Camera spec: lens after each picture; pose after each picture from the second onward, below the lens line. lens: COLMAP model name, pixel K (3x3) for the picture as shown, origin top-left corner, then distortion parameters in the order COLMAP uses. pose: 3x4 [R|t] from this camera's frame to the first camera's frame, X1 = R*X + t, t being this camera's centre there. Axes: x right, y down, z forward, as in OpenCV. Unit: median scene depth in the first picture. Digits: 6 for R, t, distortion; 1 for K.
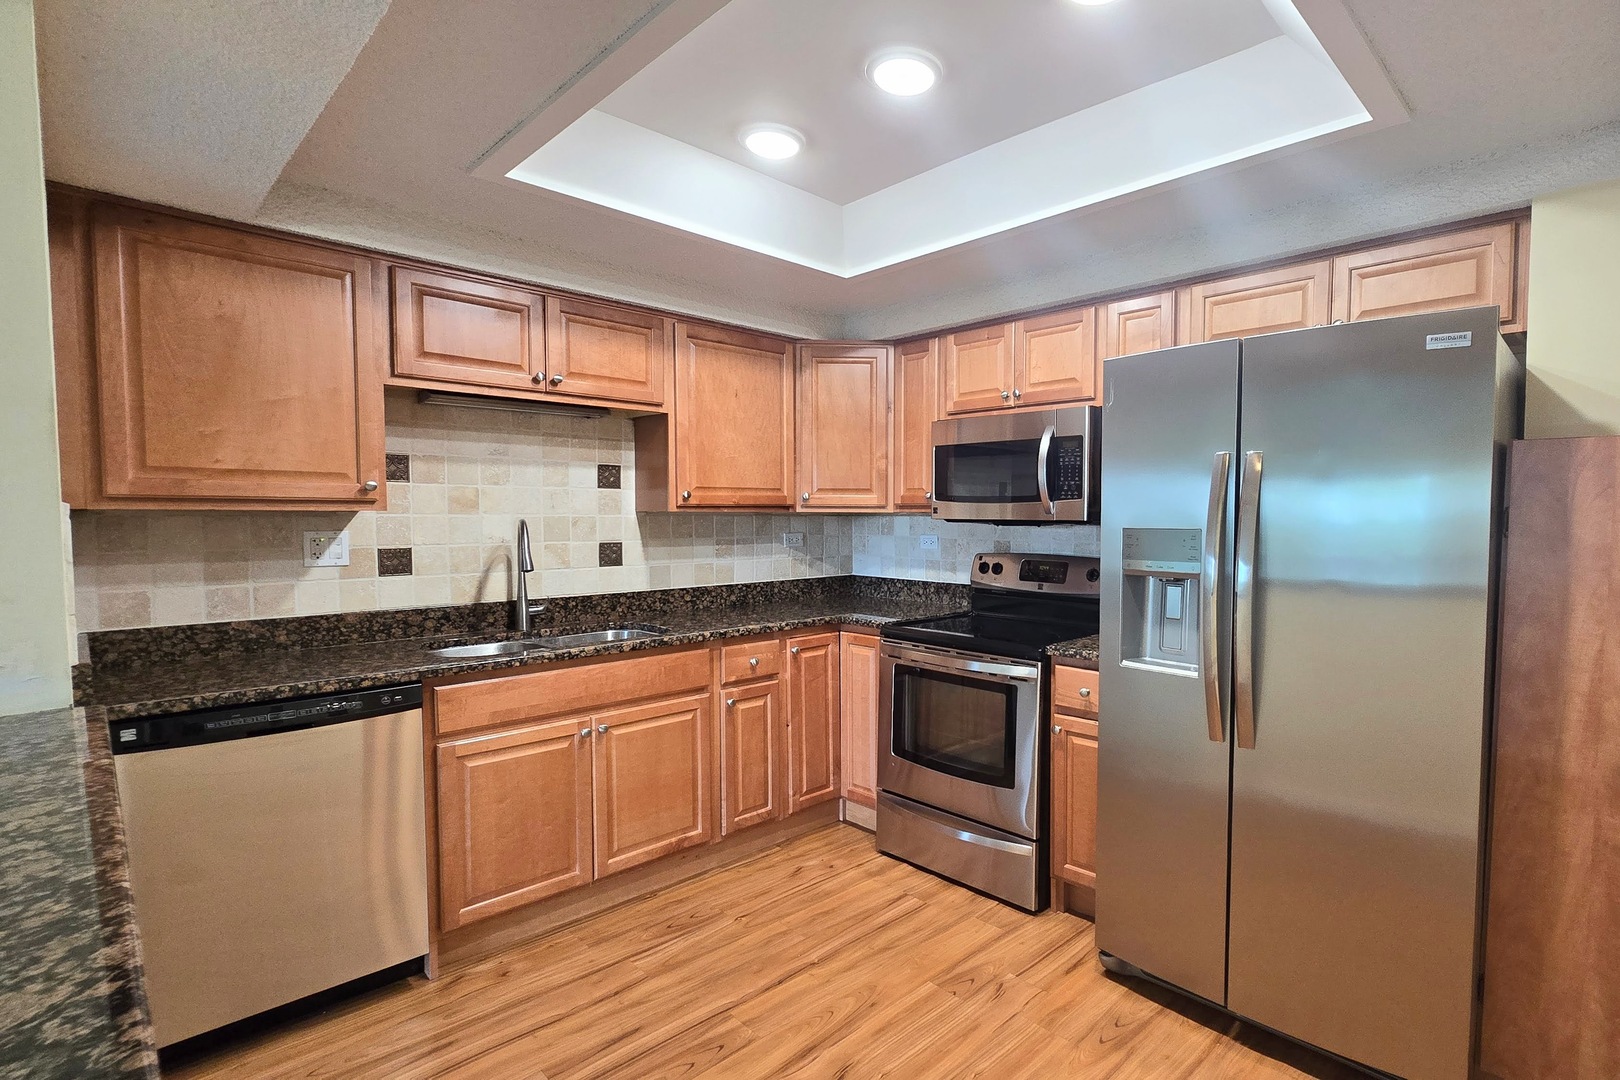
lens RADIAL K [[787.2, 0, 946.5], [0, 787.2, 540.7], [0, 0, 1]] dist [-0.002295, -0.000392]
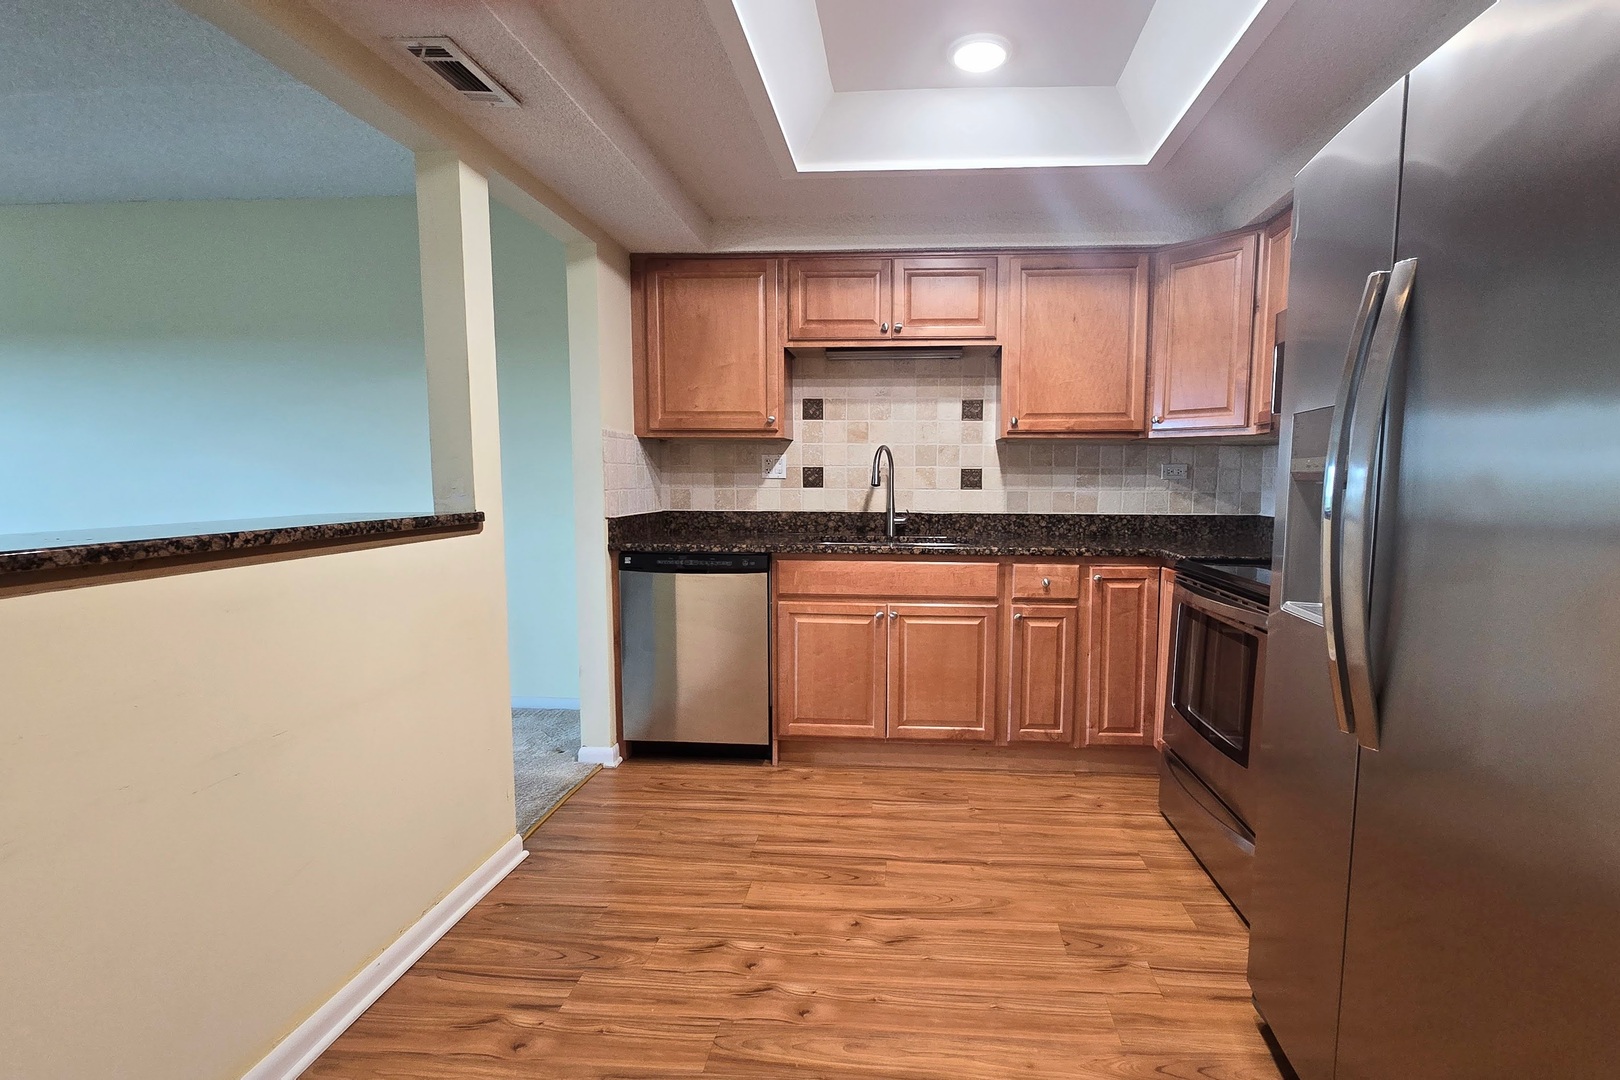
lens RADIAL K [[784.9, 0, 858.5], [0, 784.9, 540.1], [0, 0, 1]] dist [-0.002147, -0.000183]
pose [[0.610879, 0.064923, -0.789058, 0.419225], [-0.031622, 0.997838, 0.057620, 0.051149], [0.791092, -0.010247, 0.611611, 0.201996]]
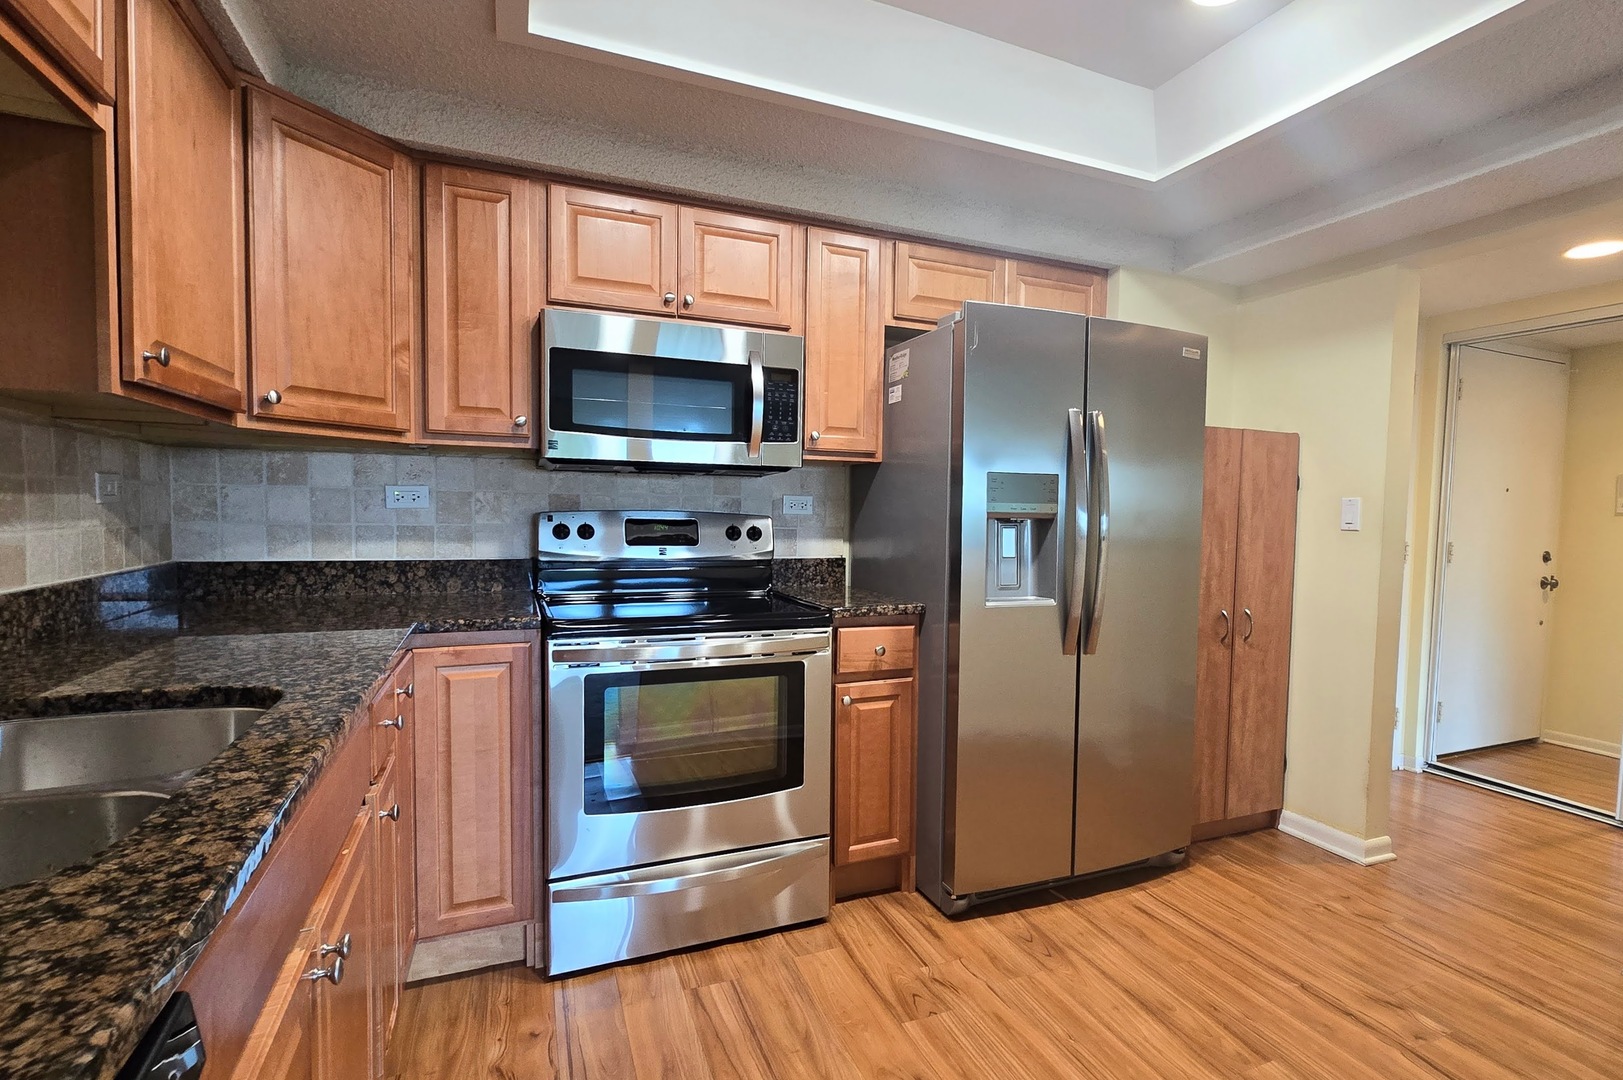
lens RADIAL K [[804.0, 0, 884.3], [0, 804.0, 546.5], [0, 0, 1]] dist [-0.012343, -0.000088]
pose [[0.394697, -0.036965, 0.918067, -0.602494], [0.015473, 0.999316, 0.033584, 0.033408], [-0.918681, 0.000949, 0.394999, 0.544477]]
